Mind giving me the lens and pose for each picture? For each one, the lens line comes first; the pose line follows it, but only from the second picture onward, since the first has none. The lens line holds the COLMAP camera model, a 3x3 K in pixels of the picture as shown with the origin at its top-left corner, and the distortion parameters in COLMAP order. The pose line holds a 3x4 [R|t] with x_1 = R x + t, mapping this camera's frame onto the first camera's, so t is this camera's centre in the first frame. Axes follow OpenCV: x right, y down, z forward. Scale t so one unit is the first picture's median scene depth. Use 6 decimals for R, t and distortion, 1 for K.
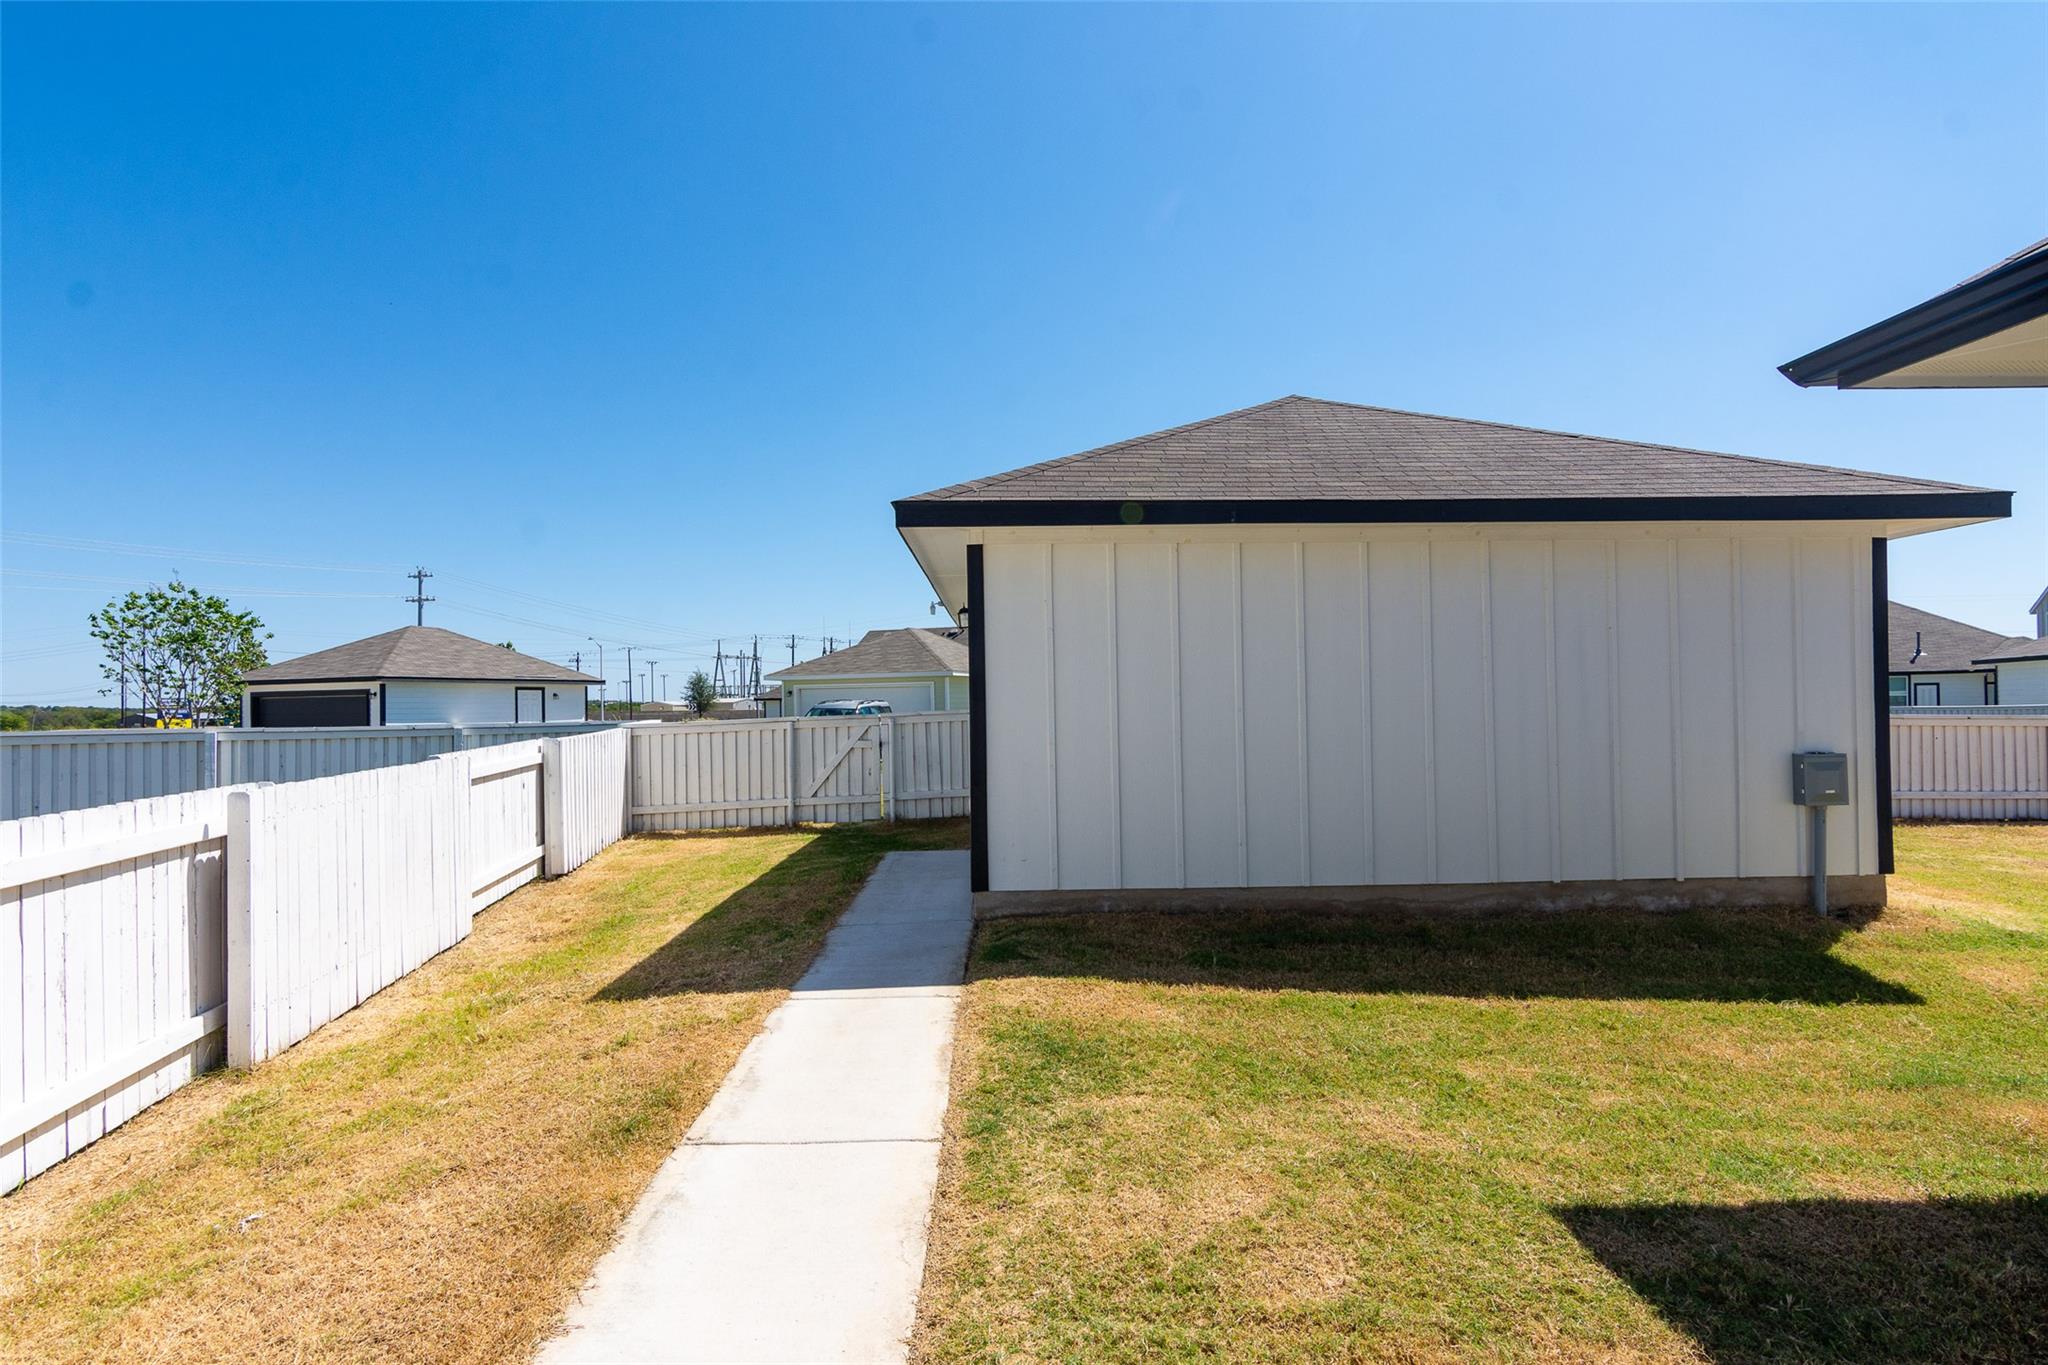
lens RADIAL K [[1009.9, 0, 1019.9], [0, 1009.9, 692.3], [0, 0, 1]] dist [-0.004334, -0.000274]
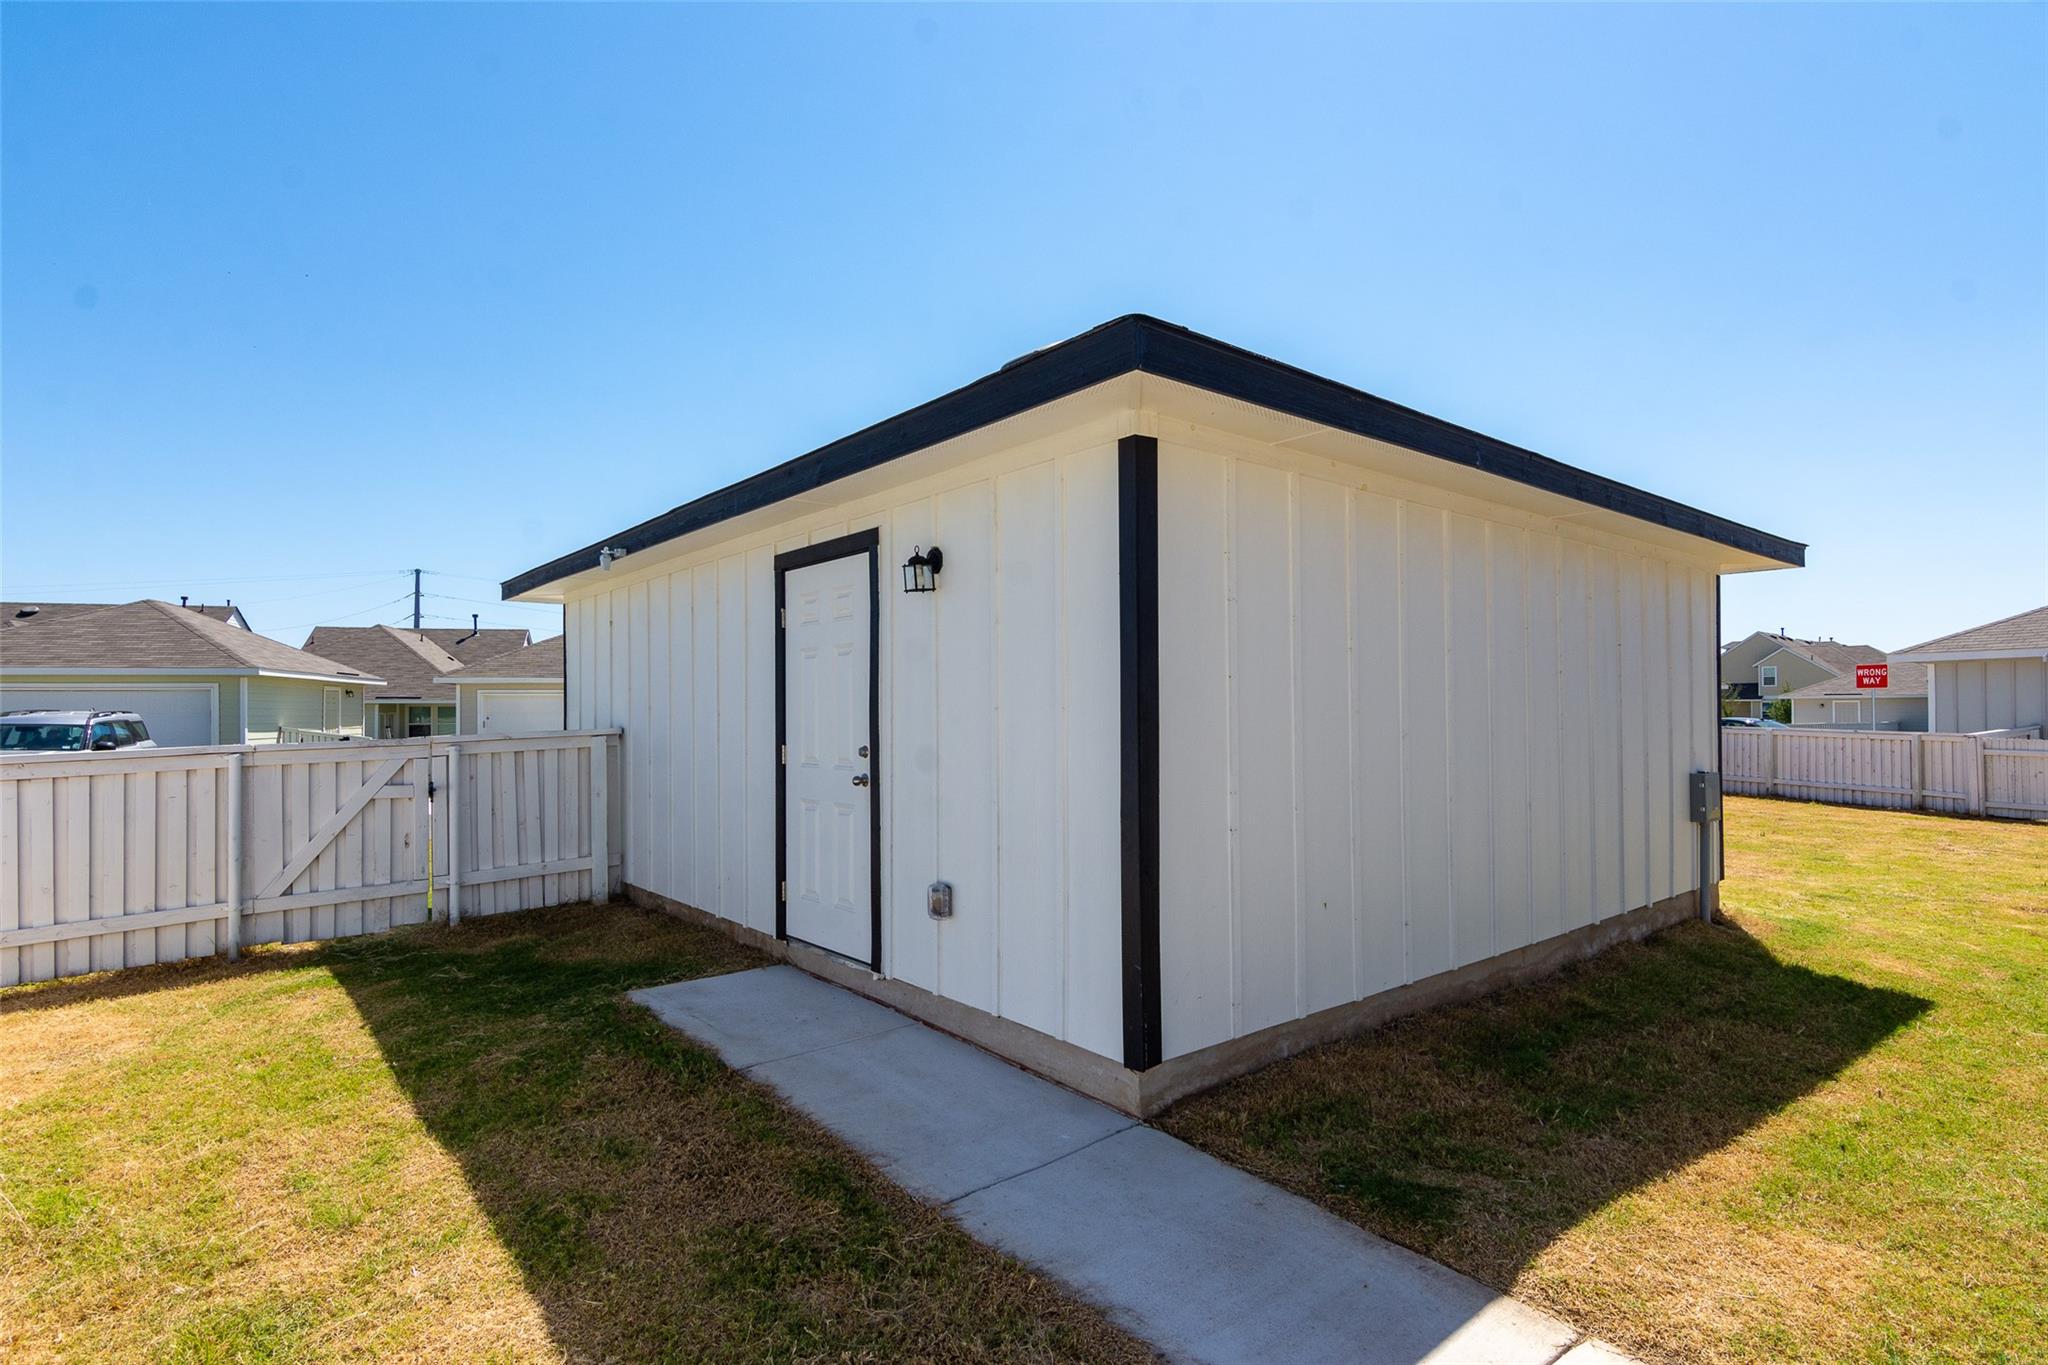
lens RADIAL K [[1053.3, 0, 1053.1], [0, 1053.3, 692.5], [0, 0, 1]] dist [-0.010733, 0.000022]
pose [[0.775651, 0.017860, 0.630910, -0.240201], [-0.010594, 0.999827, -0.015279, 0.000797], [-0.631073, 0.005167, 0.775706, 0.315636]]
